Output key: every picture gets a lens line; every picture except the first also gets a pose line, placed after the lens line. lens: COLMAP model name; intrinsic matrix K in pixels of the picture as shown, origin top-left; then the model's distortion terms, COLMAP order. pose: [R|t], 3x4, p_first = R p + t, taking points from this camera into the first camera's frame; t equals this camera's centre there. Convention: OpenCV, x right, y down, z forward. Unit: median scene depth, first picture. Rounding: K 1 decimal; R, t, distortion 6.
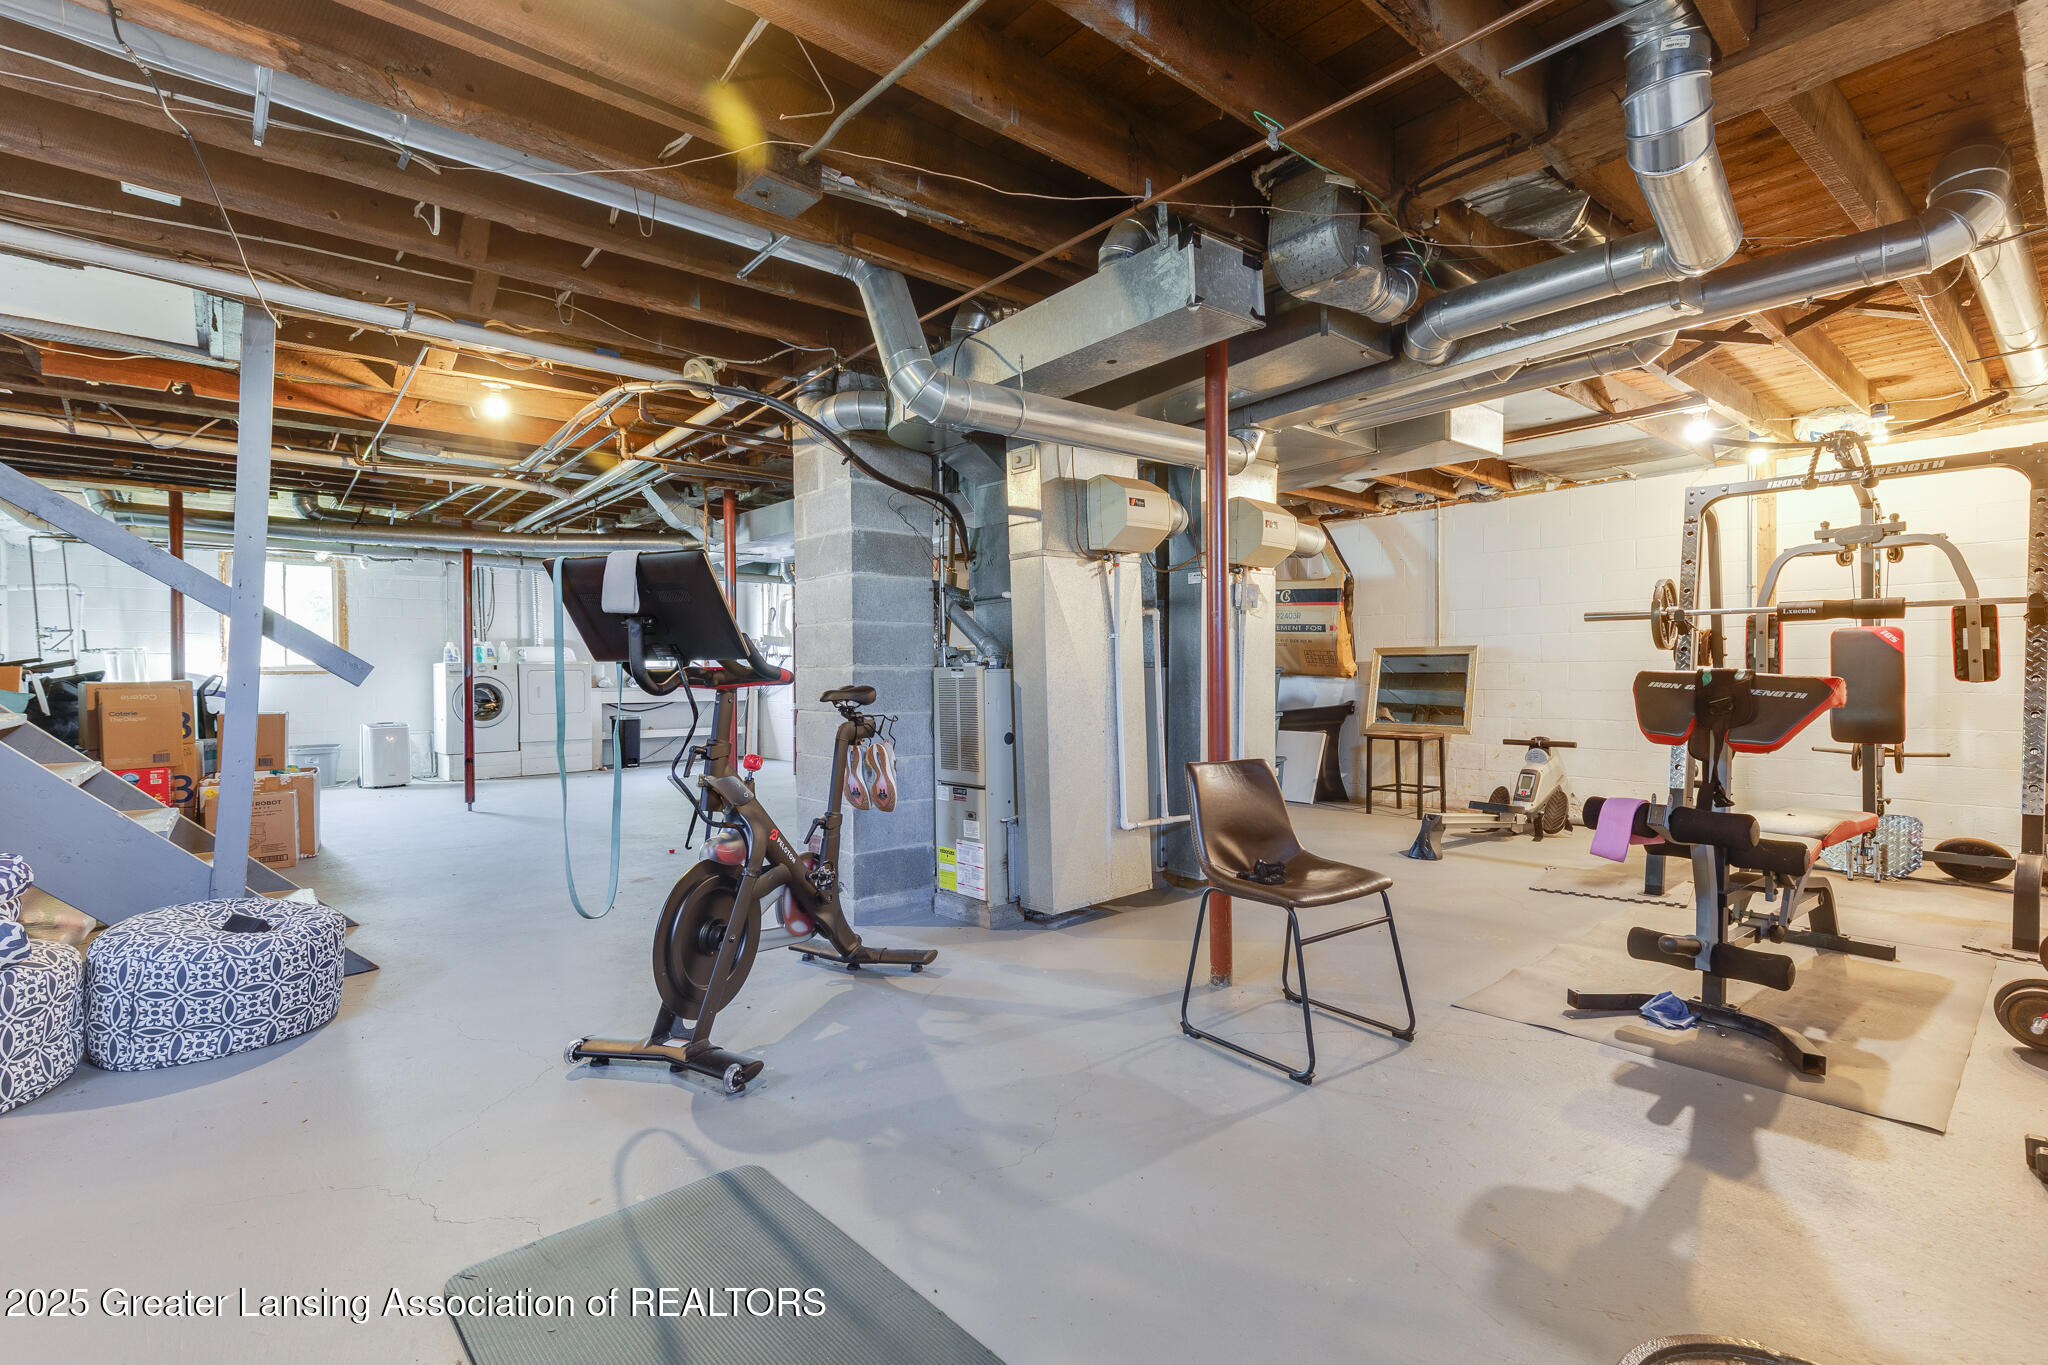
lens RADIAL K [[946.1, 0, 1025.2], [0, 946.1, 678.5], [0, 0, 1]] dist [0.009369, -0.000850]
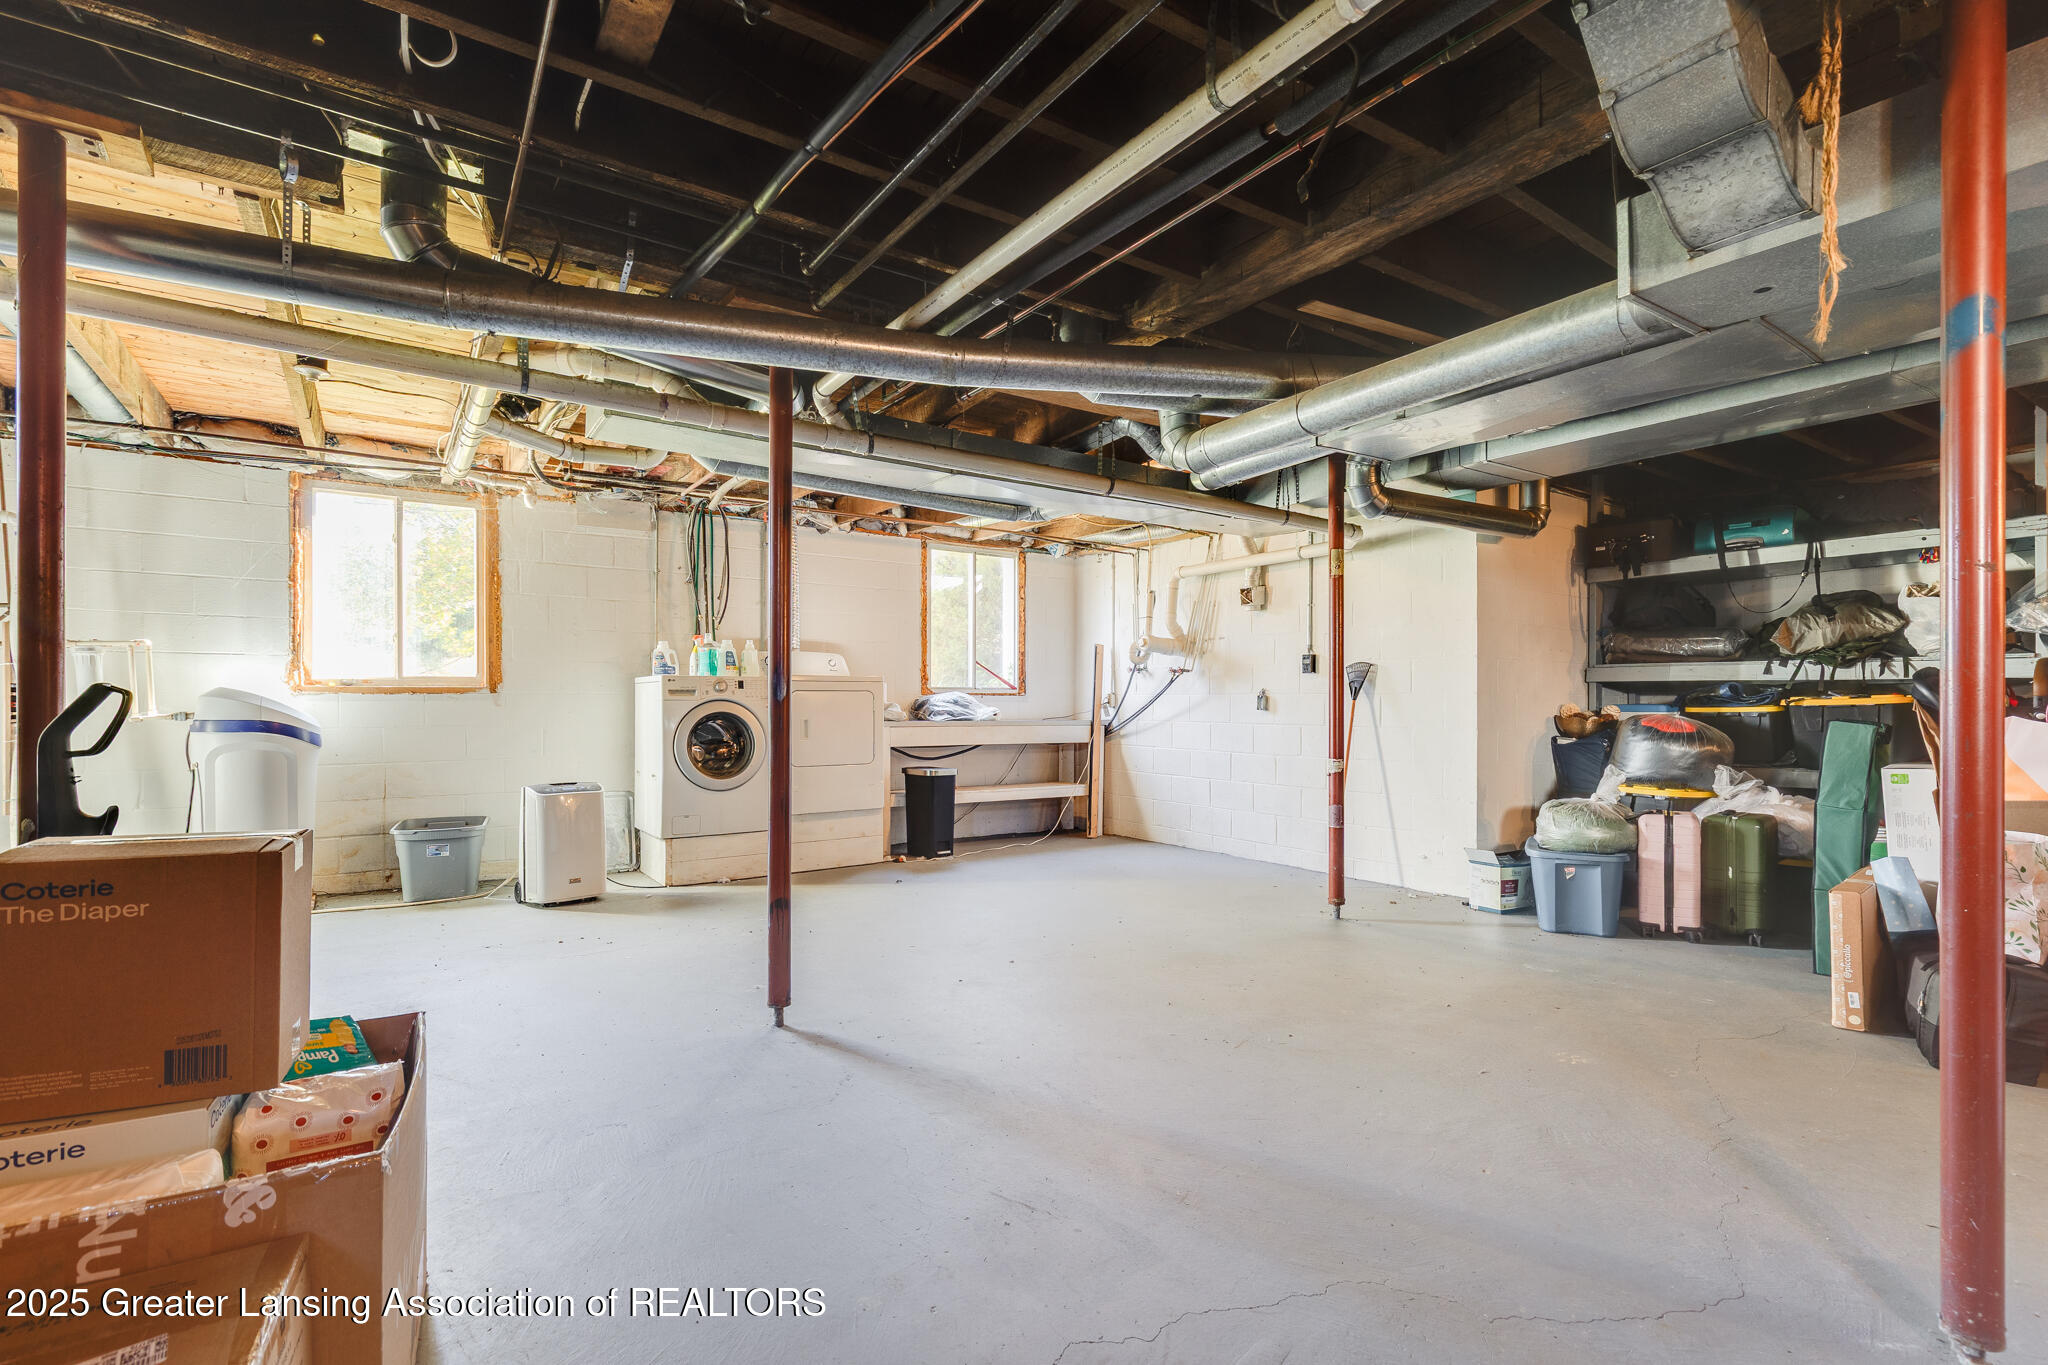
lens RADIAL K [[946.1, 0, 1022.7], [0, 946.1, 692.8], [0, 0, 1]] dist [0.009369, -0.000850]
pose [[0.994231, 0.005291, -0.107126, -0.338733], [-0.006650, 0.999902, -0.012339, -0.000703], [0.107050, 0.012980, 0.994169, 0.465117]]
